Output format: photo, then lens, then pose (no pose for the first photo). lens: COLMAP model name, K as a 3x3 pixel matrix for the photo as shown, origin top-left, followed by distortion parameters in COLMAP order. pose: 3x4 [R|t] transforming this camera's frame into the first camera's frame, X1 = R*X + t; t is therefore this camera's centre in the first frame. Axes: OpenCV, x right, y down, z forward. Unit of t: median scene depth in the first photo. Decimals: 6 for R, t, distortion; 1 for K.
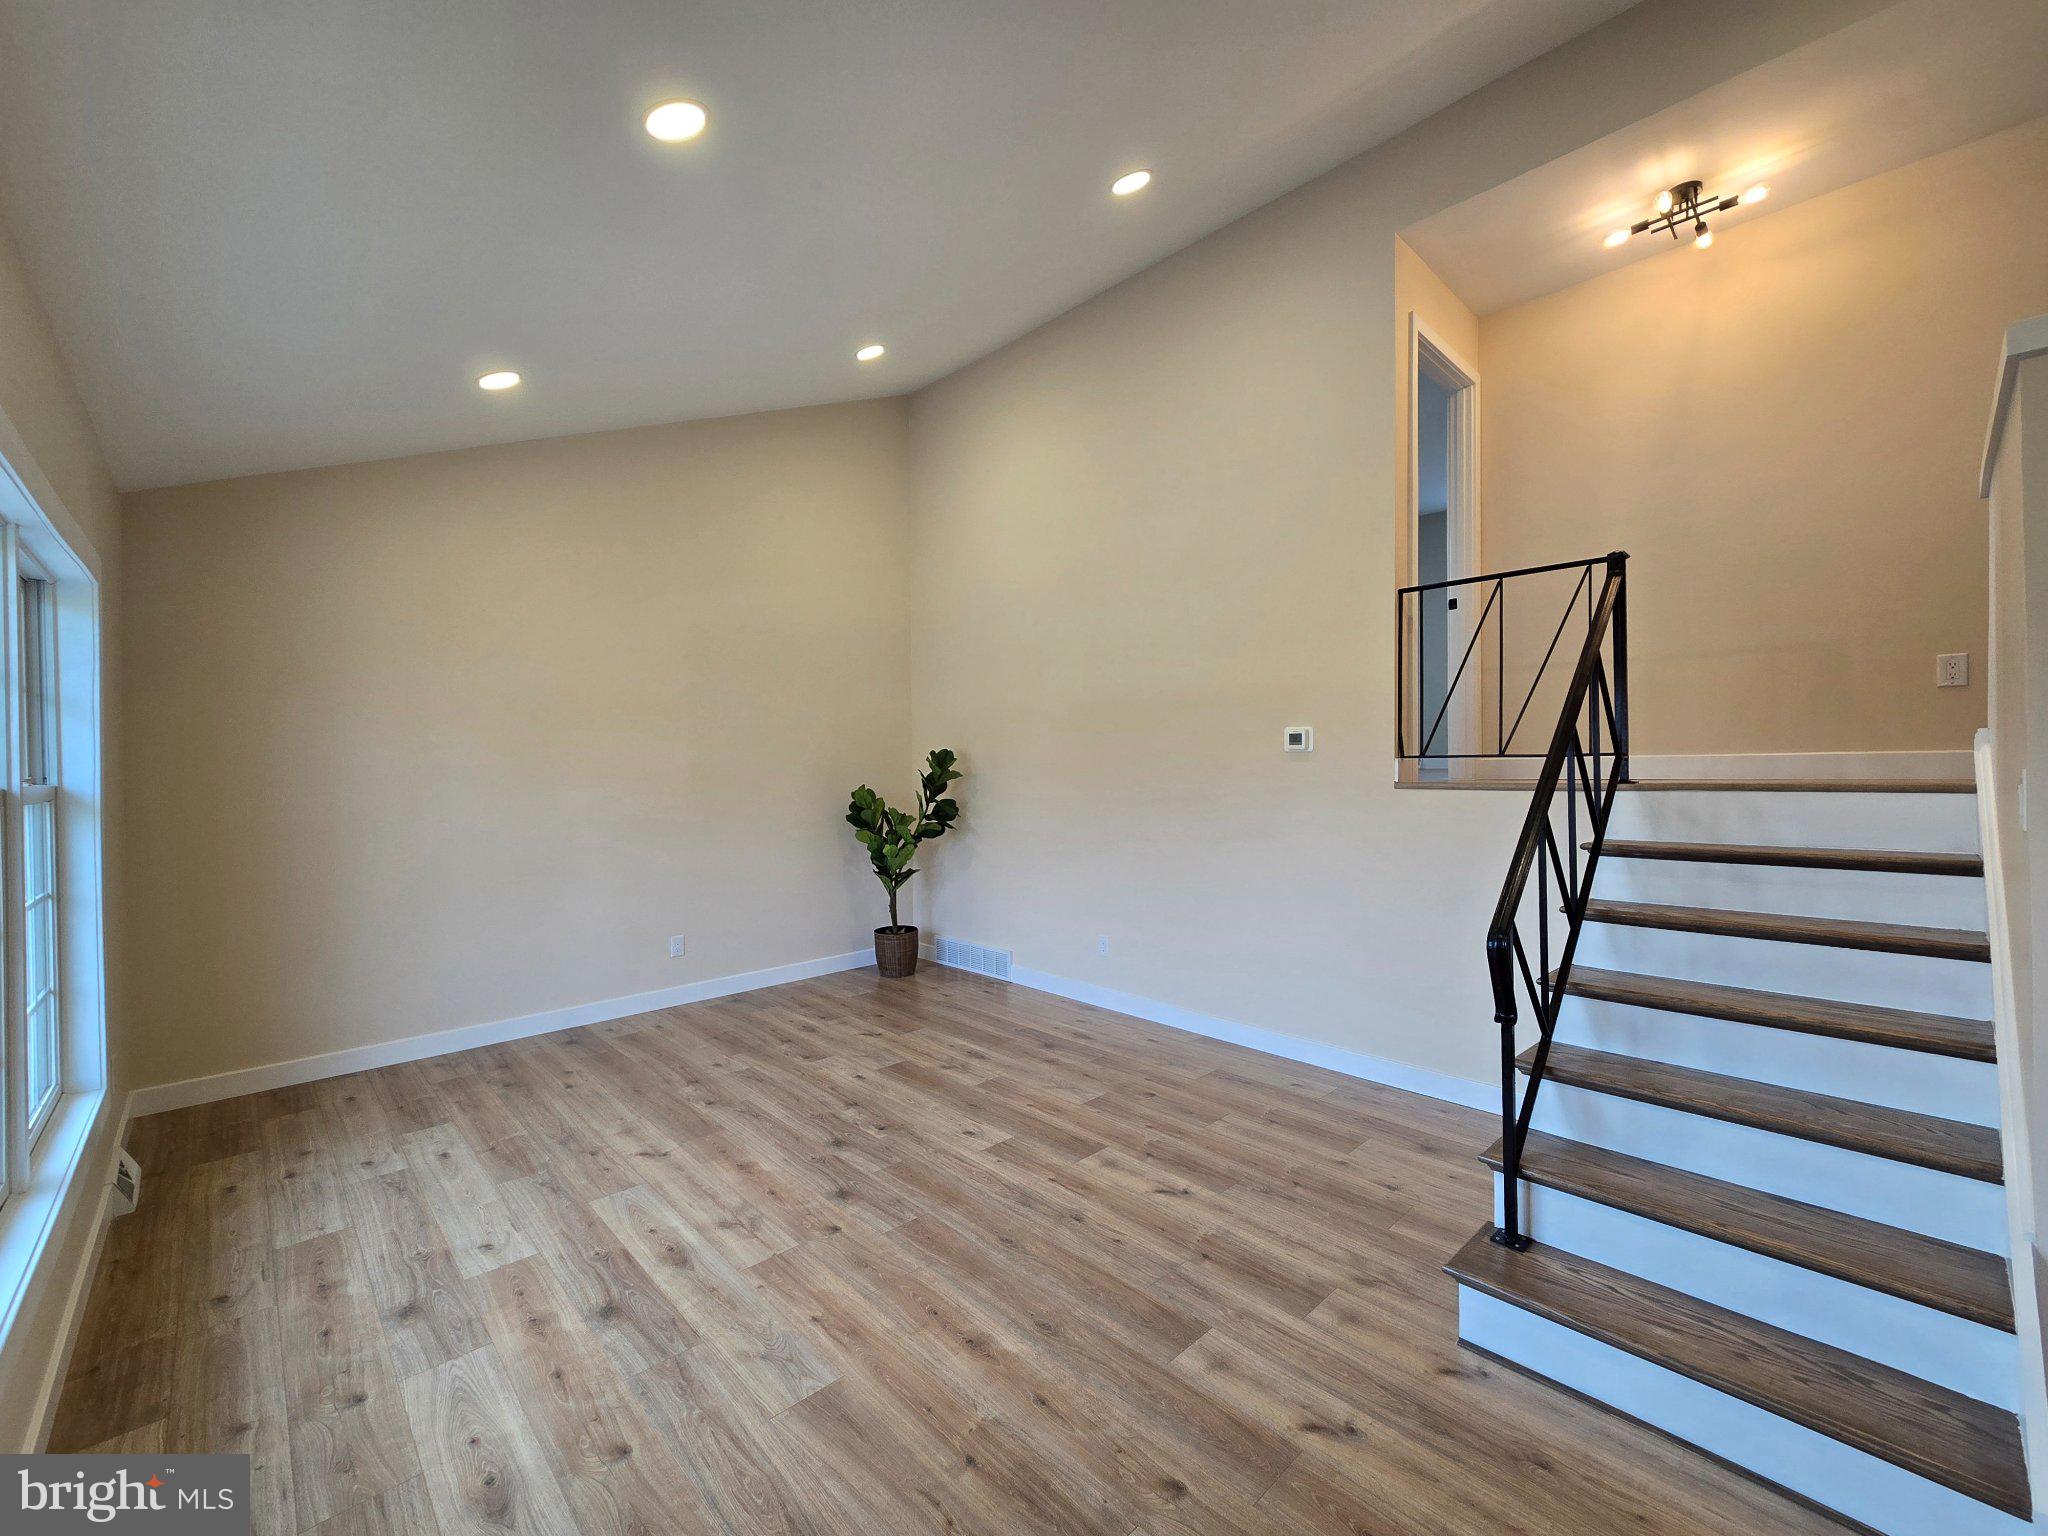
lens RADIAL K [[845.8, 0, 1024.8], [0, 845.8, 764.5], [0, 0, 1]] dist [-0.003823, 0.001567]
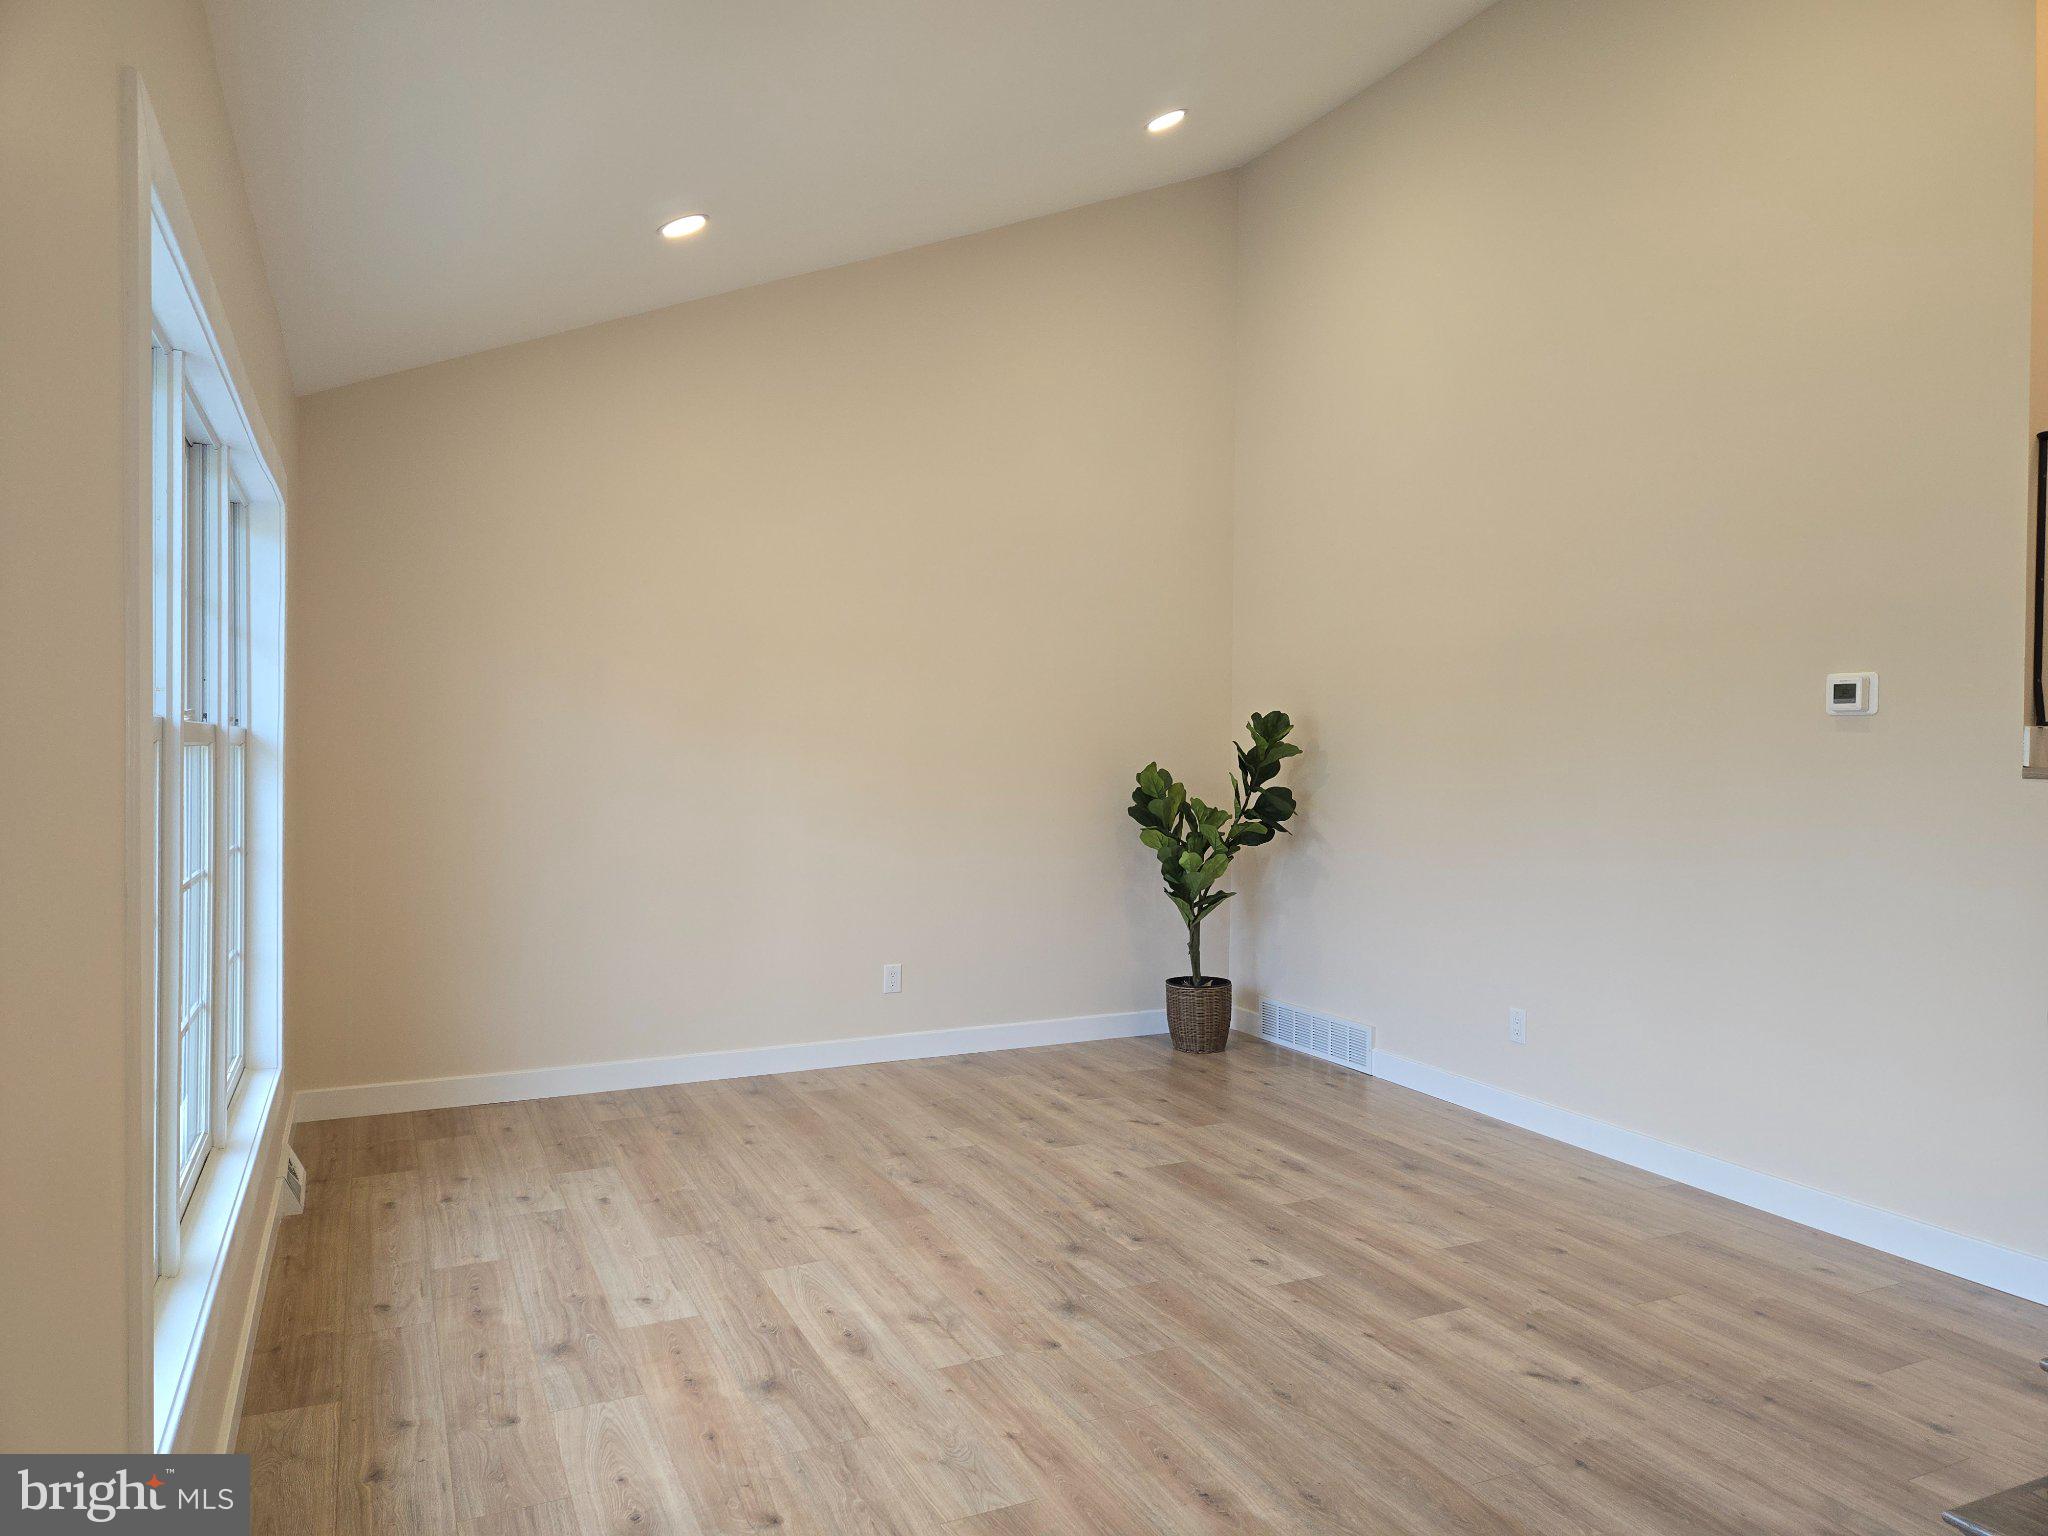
lens RADIAL K [[1380.7, 0, 1031.1], [0, 1380.7, 749.9], [0, 0, 1]] dist [0.046054, -0.049750]
pose [[0.950208, 0.018724, -0.311052, 0.110011], [-0.018374, 0.999823, 0.004055, 0.021039], [0.311073, 0.001863, 0.950384, -0.143338]]
